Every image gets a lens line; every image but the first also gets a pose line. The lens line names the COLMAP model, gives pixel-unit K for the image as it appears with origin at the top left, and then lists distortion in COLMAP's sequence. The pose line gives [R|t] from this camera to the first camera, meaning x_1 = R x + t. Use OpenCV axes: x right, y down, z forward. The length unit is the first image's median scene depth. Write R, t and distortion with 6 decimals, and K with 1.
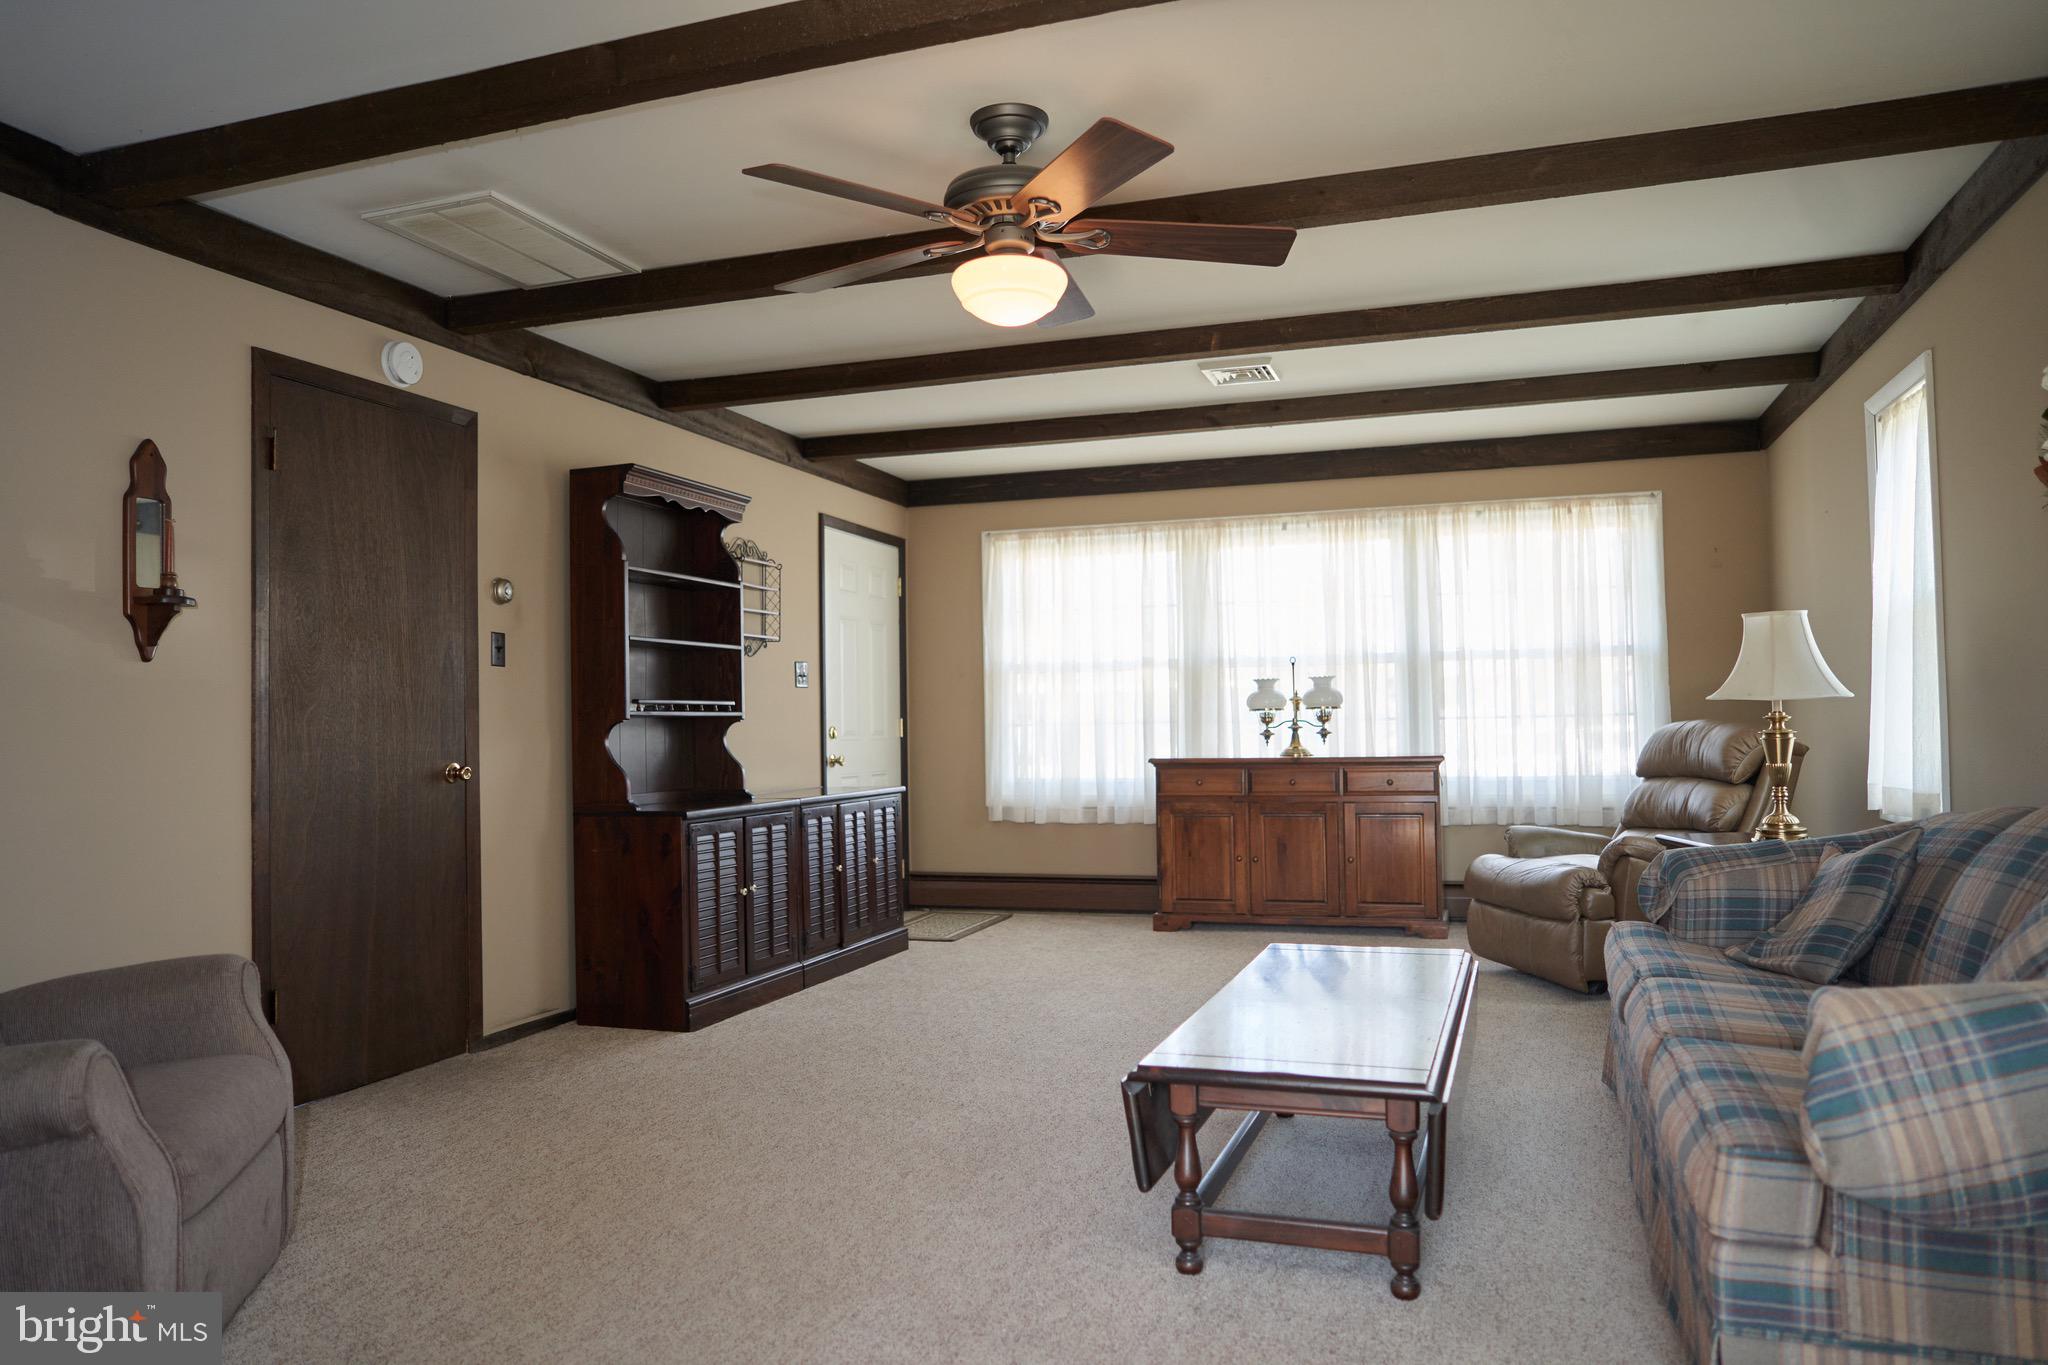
lens RADIAL K [[1393.0, 0, 1028.6], [0, 1393.0, 679.8], [0, 0, 1]] dist [-0.064410, 0.049082]
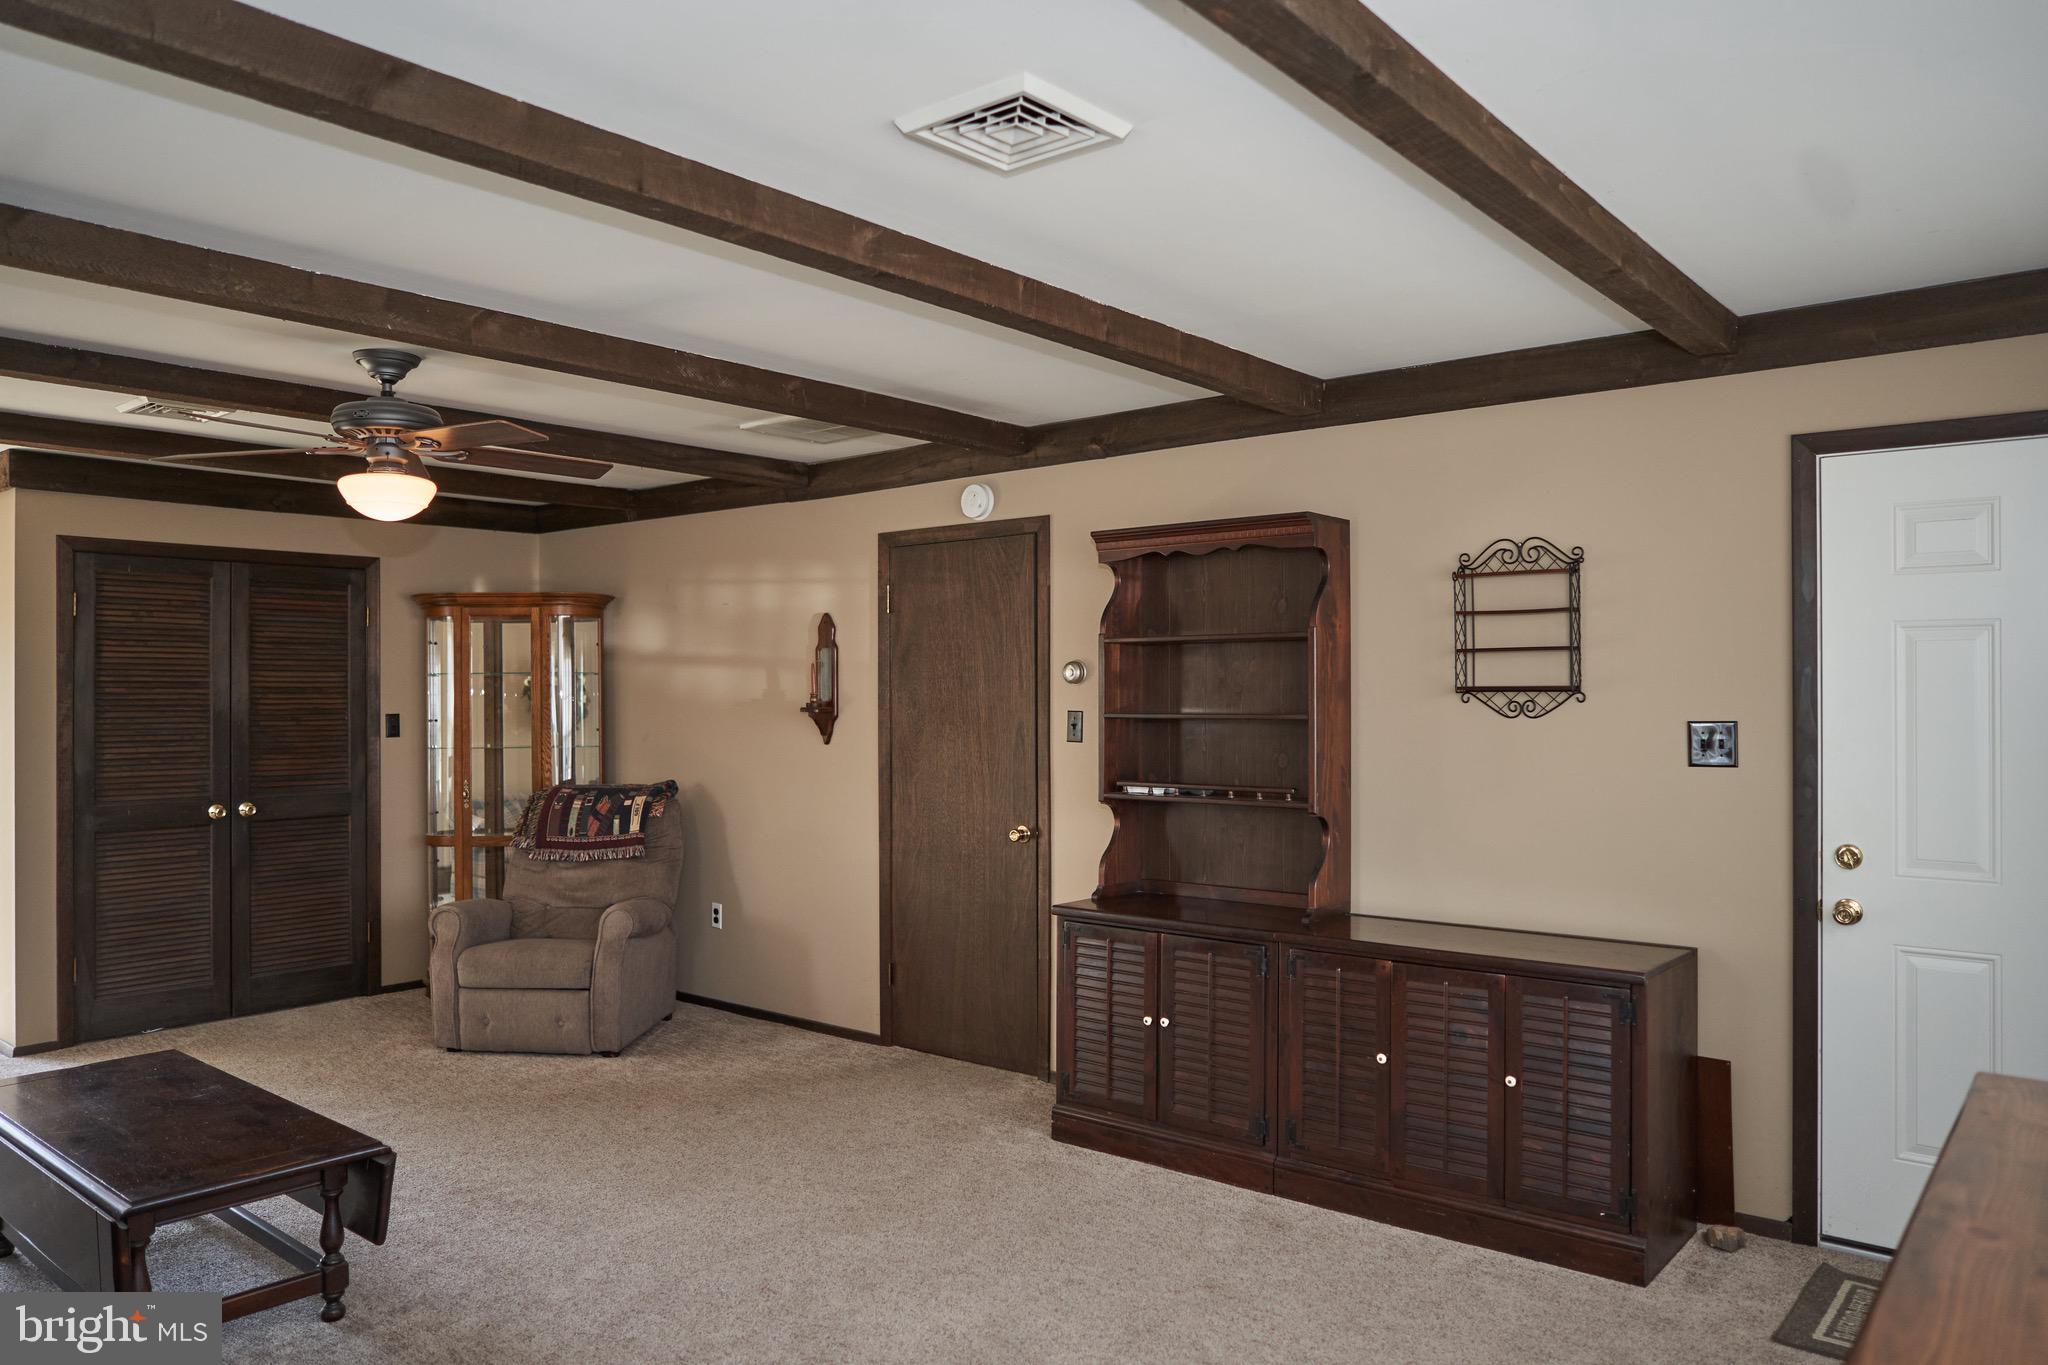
lens RADIAL K [[1393.0, 0, 1028.6], [0, 1393.0, 679.8], [0, 0, 1]] dist [-0.064410, 0.049082]
pose [[-0.353495, 0.007458, -0.935407, 0.721114], [0.040341, 0.999159, -0.007279, -0.057950], [0.934566, -0.040308, -0.353499, 1.504107]]
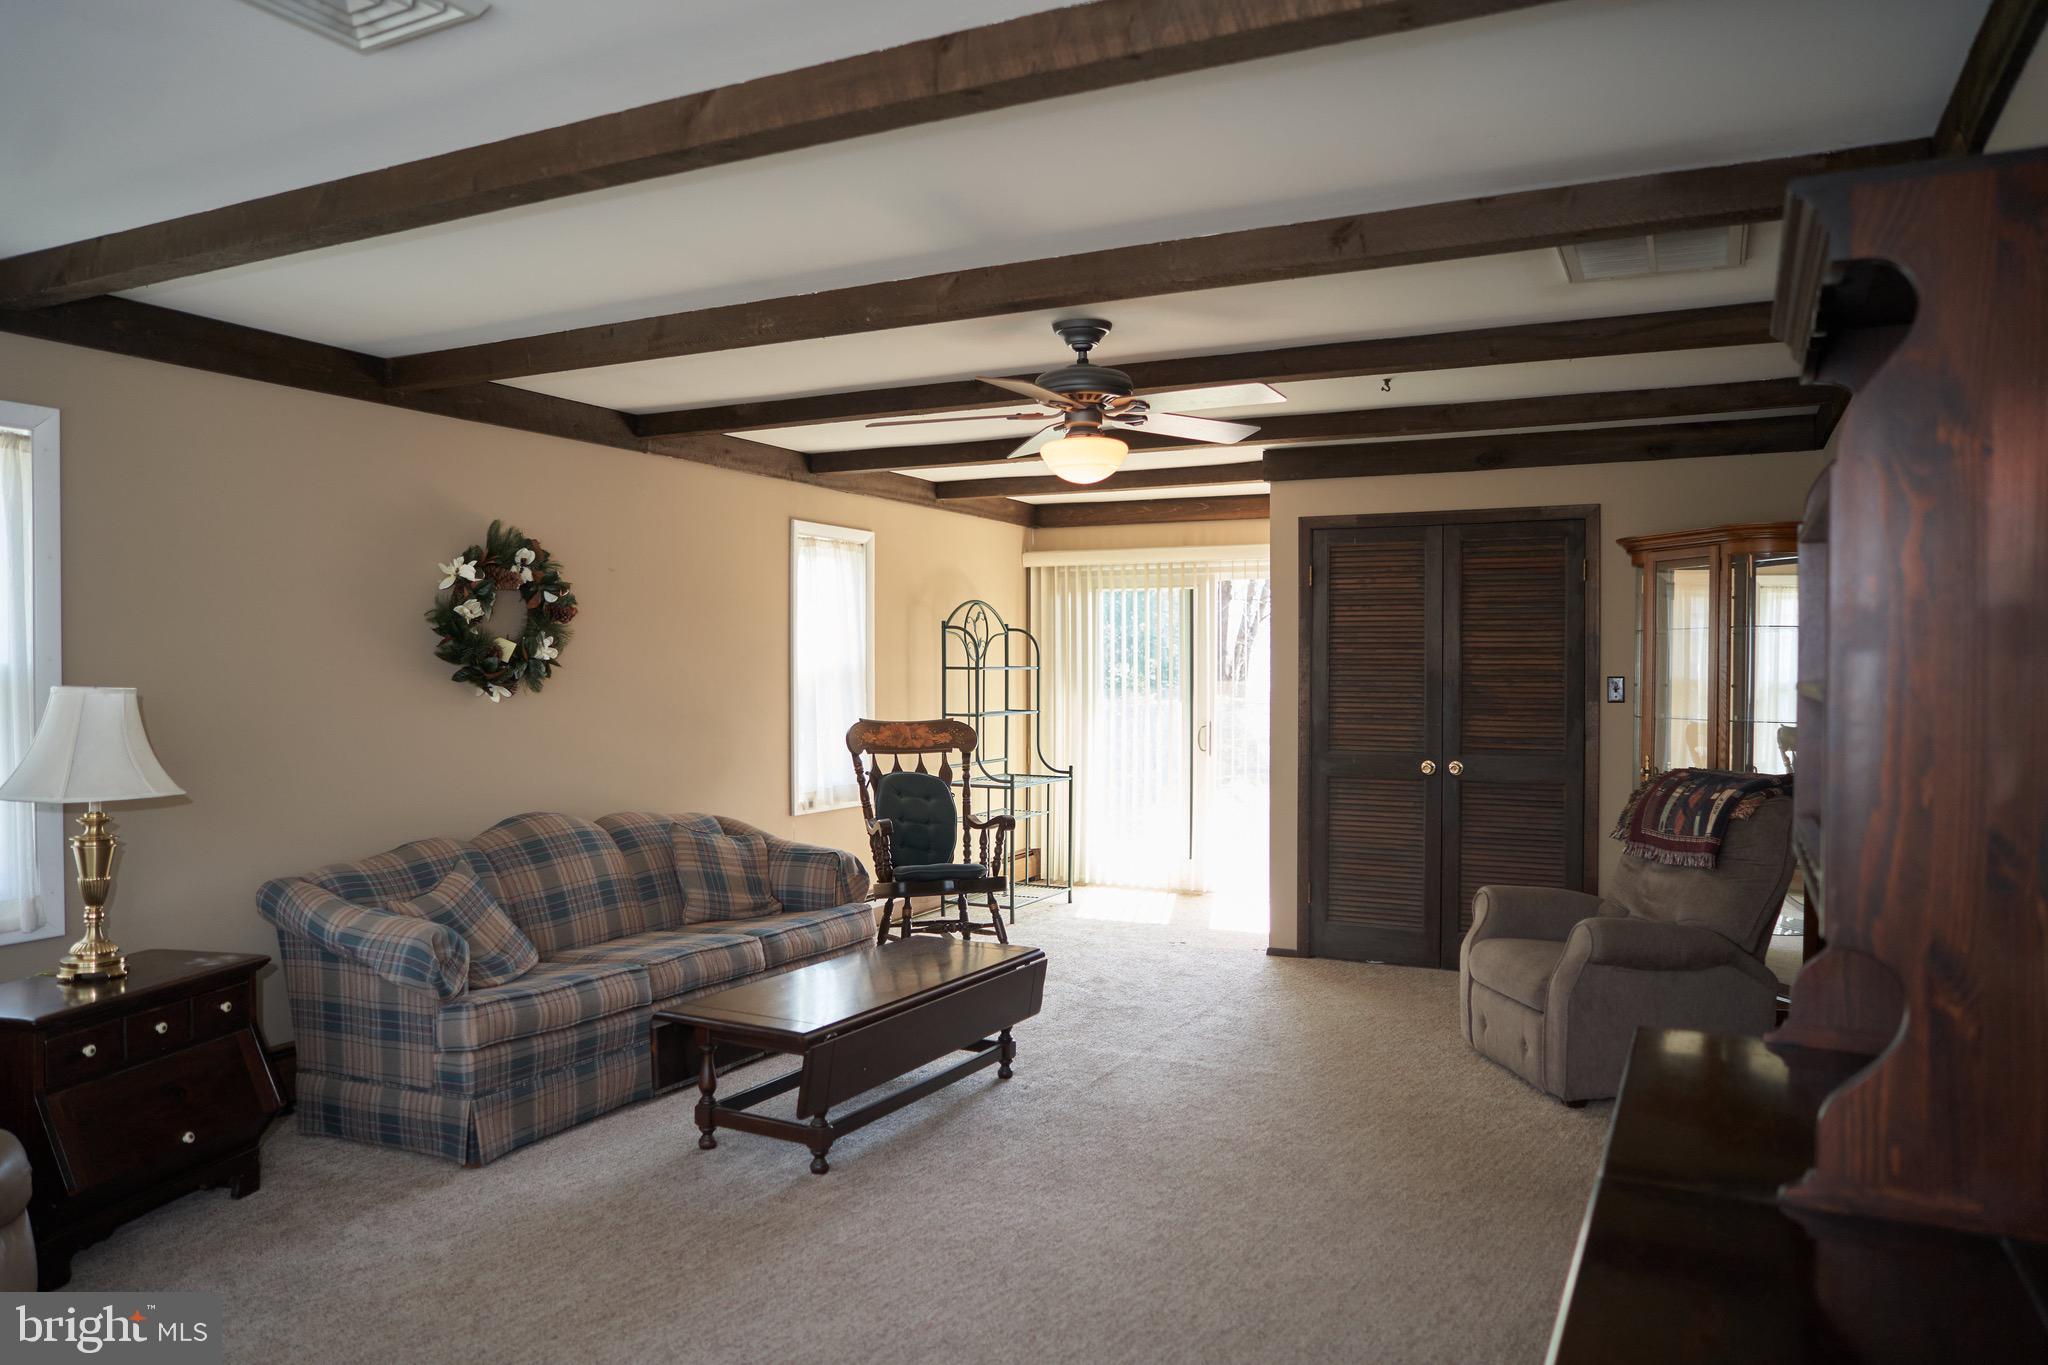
lens RADIAL K [[1393.0, 0, 1028.6], [0, 1393.0, 679.8], [0, 0, 1]] dist [-0.064410, 0.049082]
pose [[-0.990855, 0.012875, 0.134316, -0.102501], [0.009751, 0.999667, -0.023886, -0.028048], [-0.134579, -0.022358, -0.990651, 1.752527]]
